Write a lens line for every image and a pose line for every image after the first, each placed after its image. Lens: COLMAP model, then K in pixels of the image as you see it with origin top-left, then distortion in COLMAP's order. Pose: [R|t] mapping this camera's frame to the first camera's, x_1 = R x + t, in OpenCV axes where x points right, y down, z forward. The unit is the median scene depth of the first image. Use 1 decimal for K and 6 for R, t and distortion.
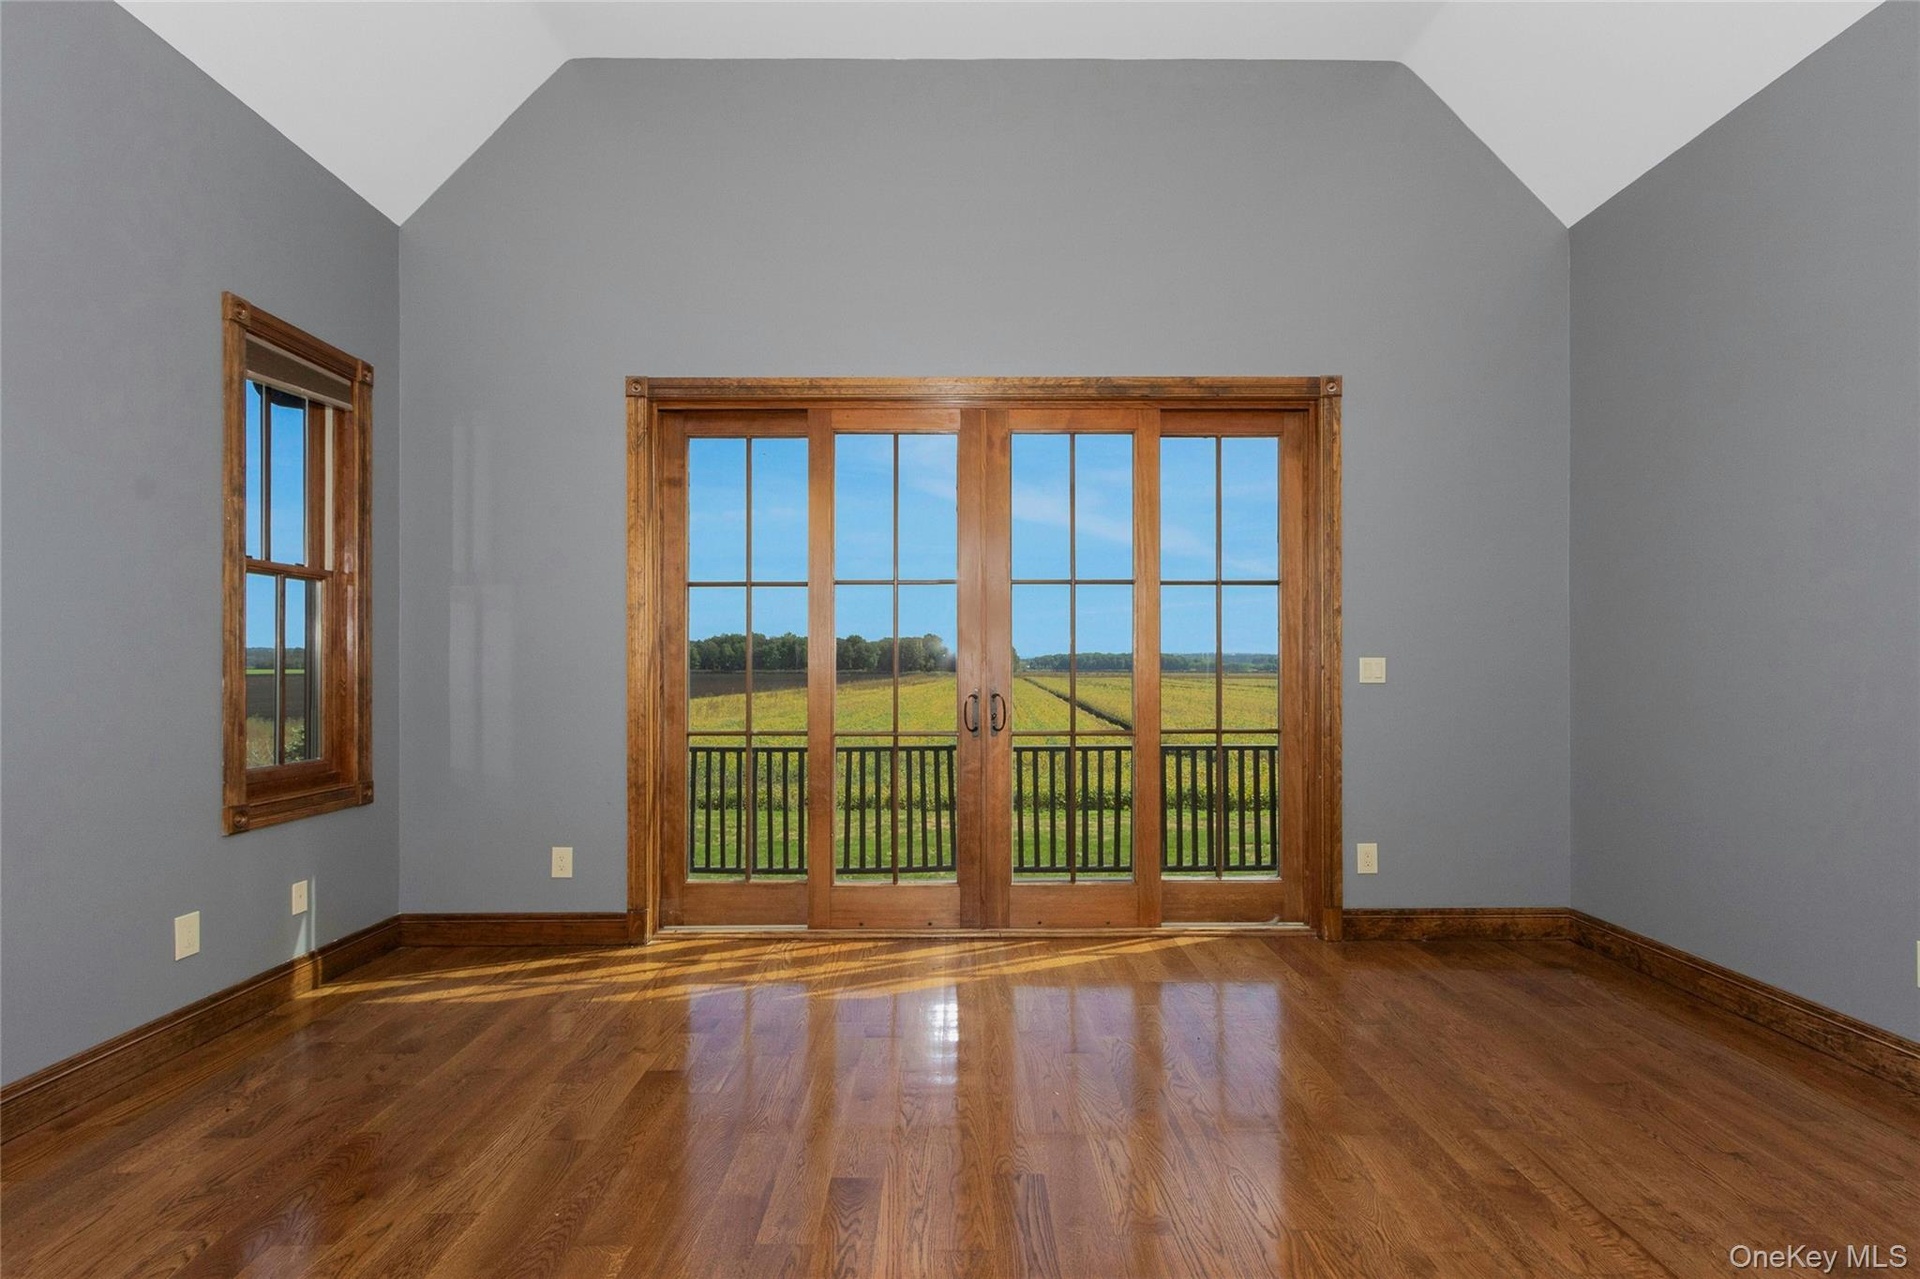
lens RADIAL K [[937.4, 0, 973.4], [0, 937.4, 669.2], [0, 0, 1]] dist [0.010332, 0.002665]
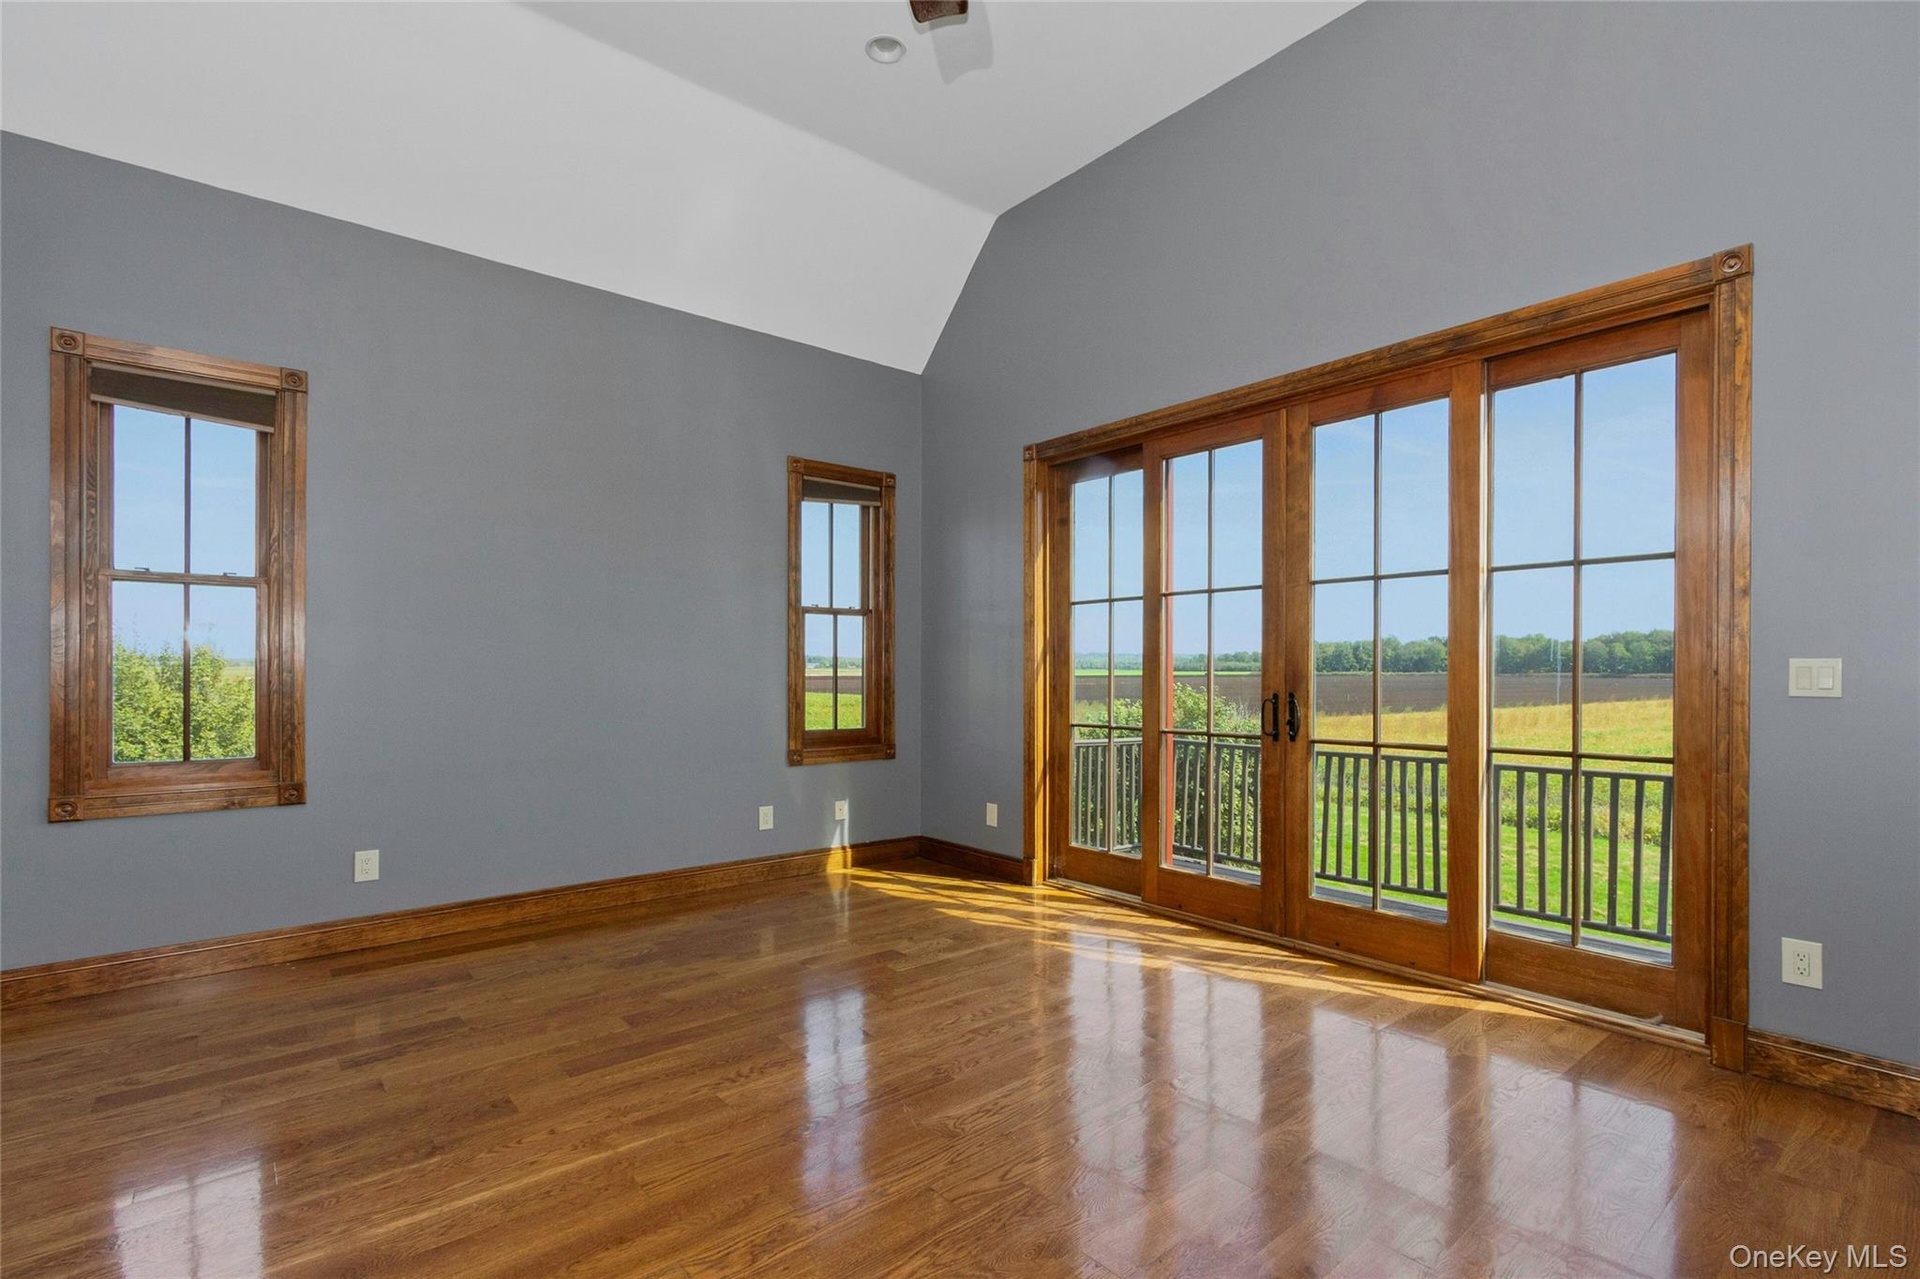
lens RADIAL K [[937.4, 0, 983.8], [0, 937.4, 673.1], [0, 0, 1]] dist [0.010332, 0.002665]
pose [[0.627881, 0.003696, -0.778301, 0.585421], [-0.002767, 0.999993, 0.002517, -0.001818], [0.778305, 0.000573, 0.627887, 0.140202]]
